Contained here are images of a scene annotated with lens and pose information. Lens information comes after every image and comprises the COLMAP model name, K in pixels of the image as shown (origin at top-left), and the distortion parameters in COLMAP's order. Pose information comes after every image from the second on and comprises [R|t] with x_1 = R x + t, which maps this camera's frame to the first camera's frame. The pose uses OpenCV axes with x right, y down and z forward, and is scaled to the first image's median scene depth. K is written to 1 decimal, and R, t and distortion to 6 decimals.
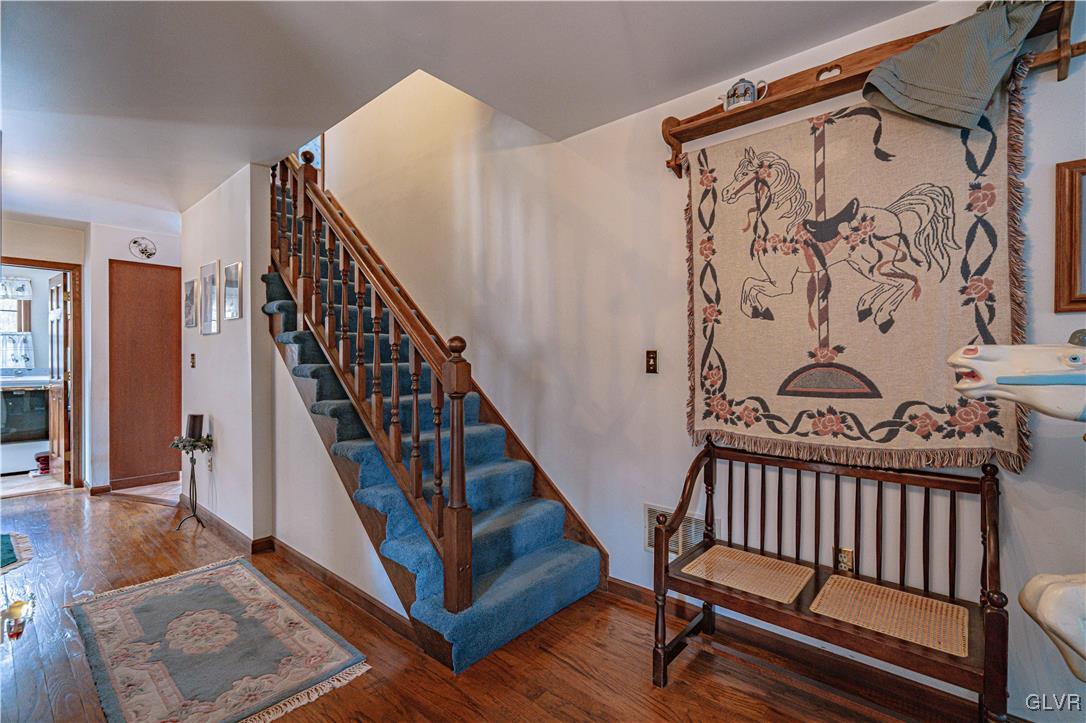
lens RADIAL K [[496.8, 0, 544.4], [0, 496.8, 358.9], [0, 0, 1]] dist [0.003161, -0.000229]
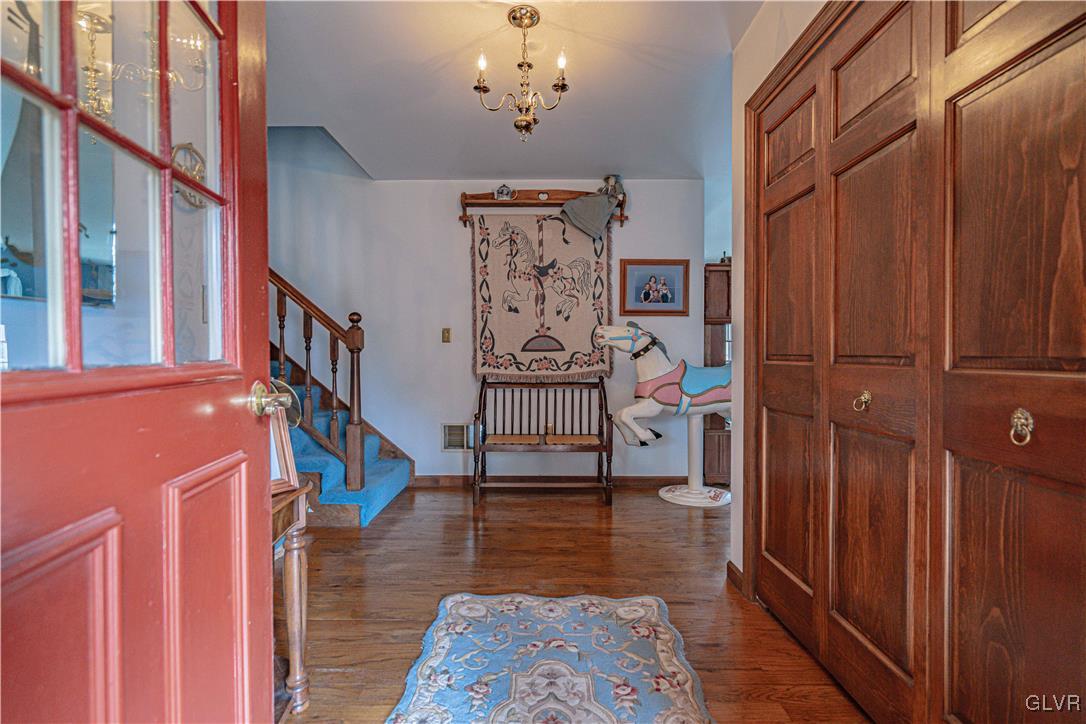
lens RADIAL K [[496.8, 0, 542.0], [0, 496.8, 360.2], [0, 0, 1]] dist [0.003161, -0.000229]
pose [[0.765020, -0.010417, 0.643922, -0.769542], [-0.000507, 0.999859, 0.016778, 0.077402], [-0.644006, -0.013162, 0.764907, -0.584022]]
